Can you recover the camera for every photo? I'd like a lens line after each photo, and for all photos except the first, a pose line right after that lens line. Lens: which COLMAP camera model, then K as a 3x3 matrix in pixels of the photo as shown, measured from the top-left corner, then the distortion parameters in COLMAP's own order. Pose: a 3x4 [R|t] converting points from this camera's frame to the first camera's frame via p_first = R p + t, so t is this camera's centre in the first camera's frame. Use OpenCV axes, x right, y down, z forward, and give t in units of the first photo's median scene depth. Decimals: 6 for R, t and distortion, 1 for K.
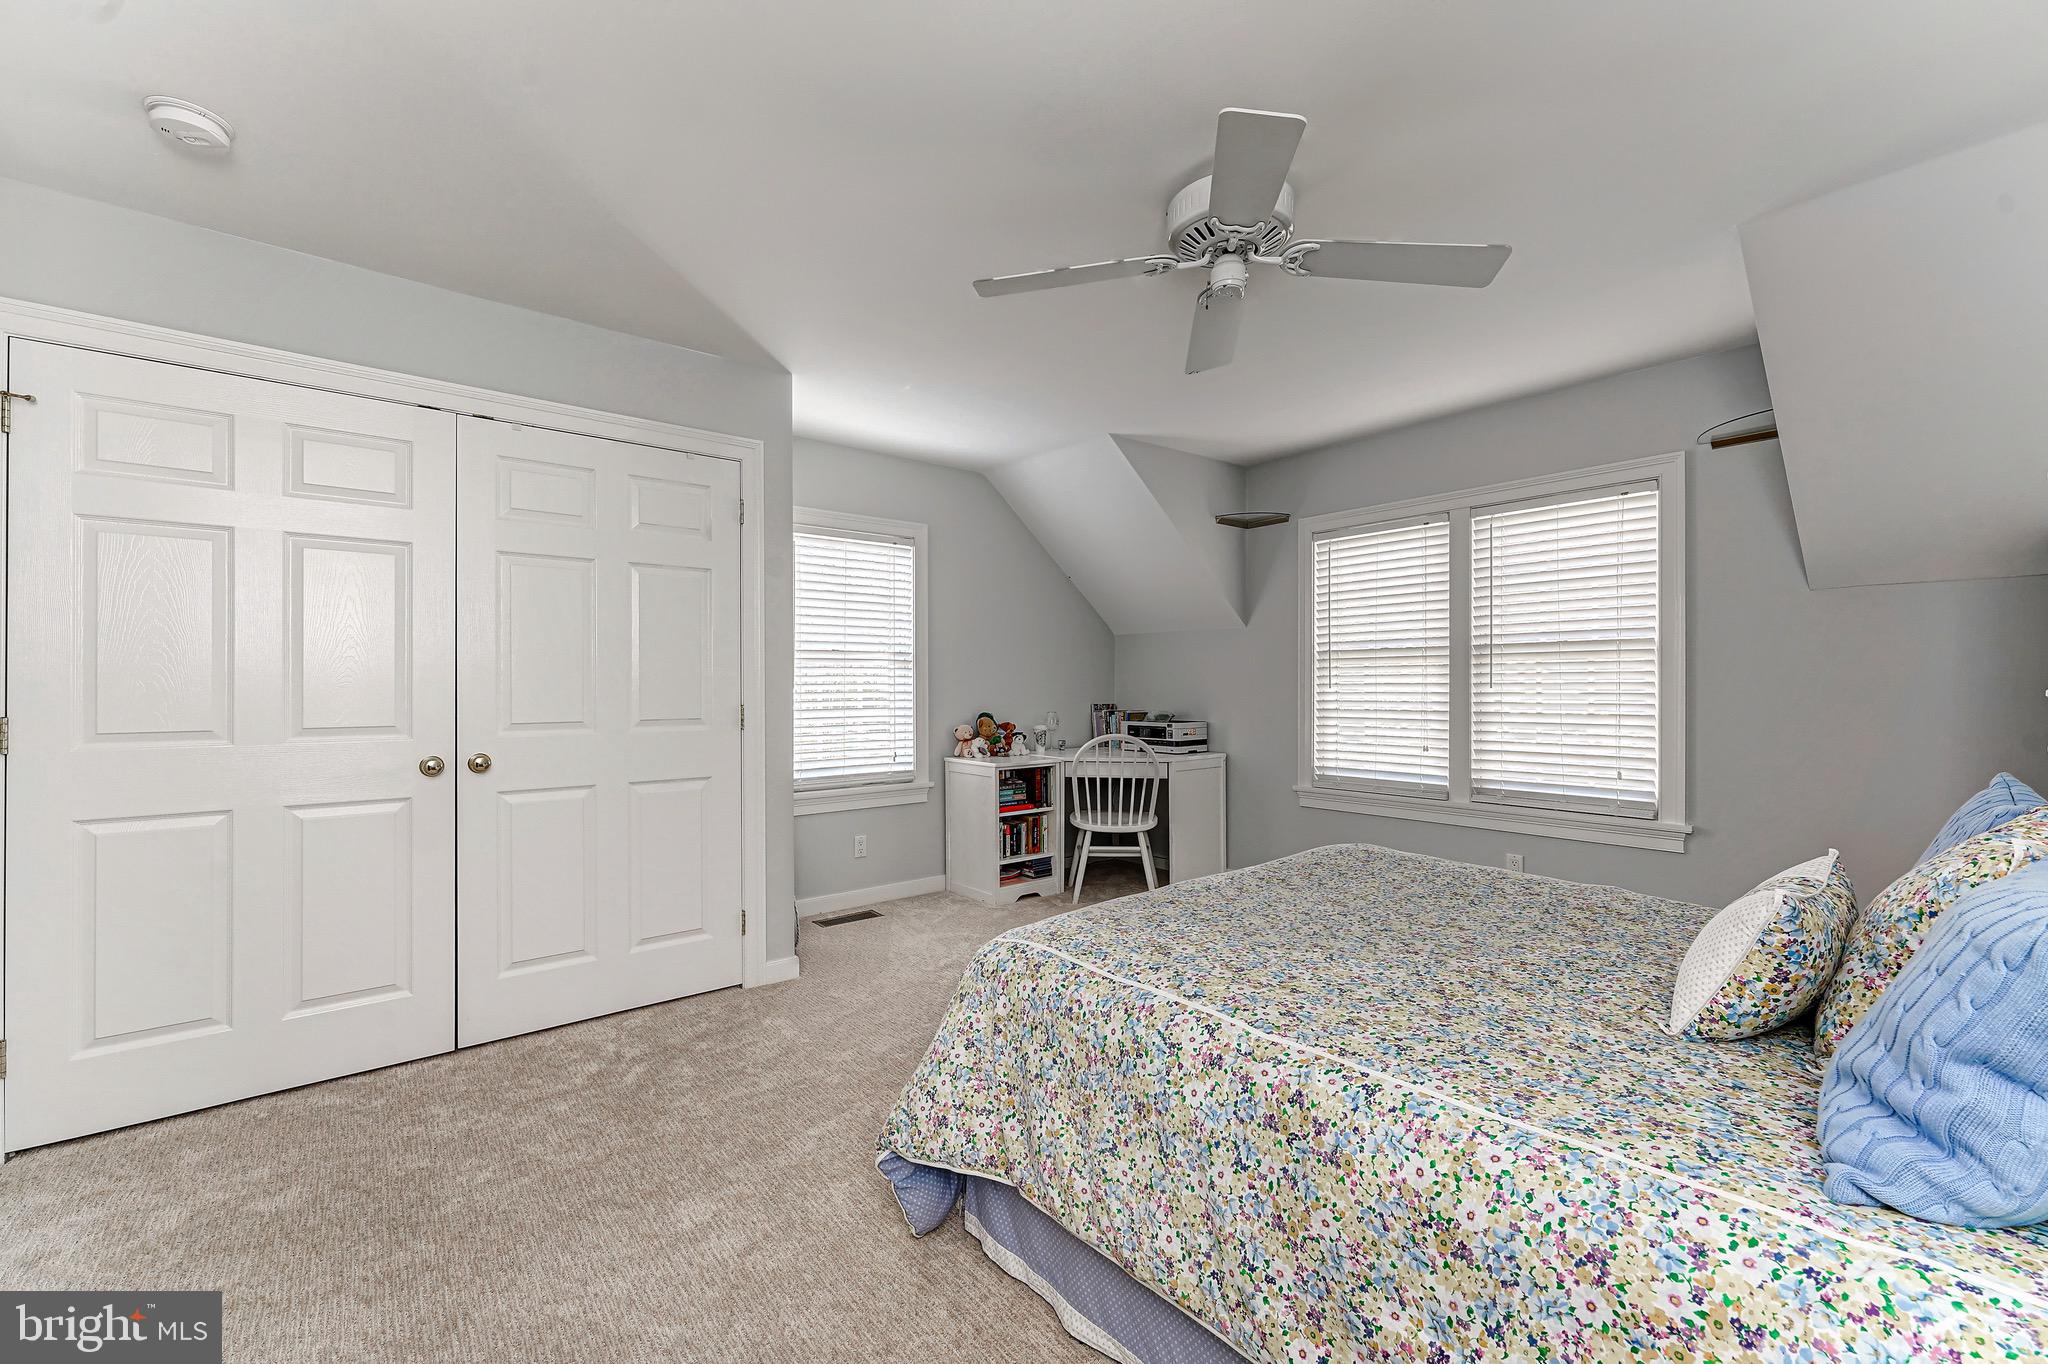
lens RADIAL K [[825.7, 0, 1027.9], [0, 825.7, 683.0], [0, 0, 1]] dist [-0.010286, 0.000170]
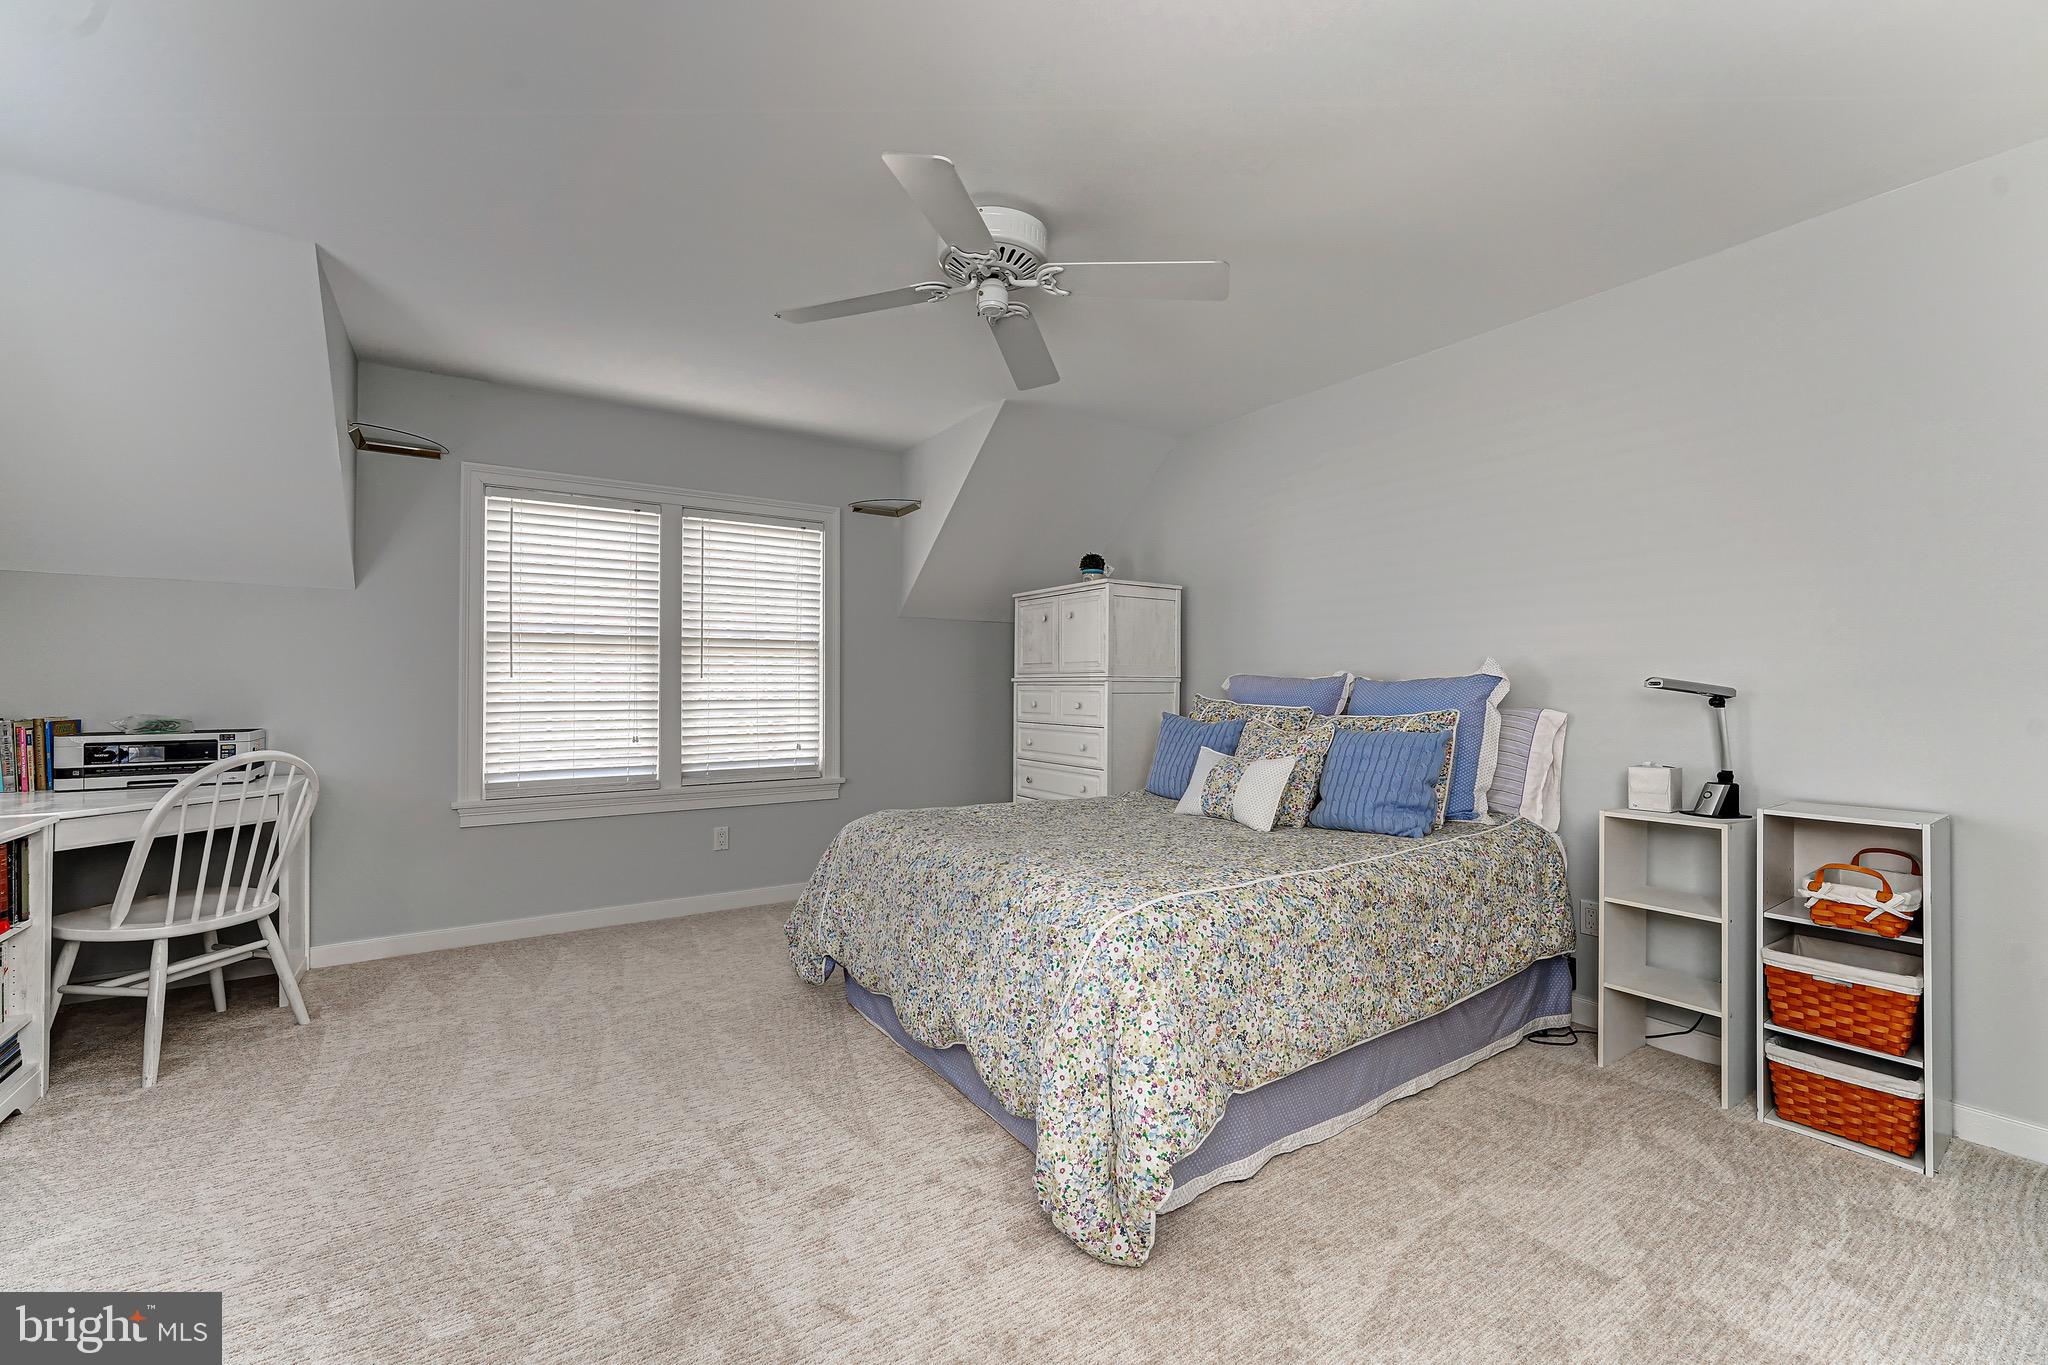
lens RADIAL K [[825.7, 0, 1027.9], [0, 825.7, 683.5], [0, 0, 1]] dist [-0.010286, 0.000170]
pose [[0.098415, 0.008587, 0.995108, -0.463725], [-0.004416, 0.999957, -0.008192, 0.019787], [-0.995136, -0.003588, 0.098448, 0.458228]]
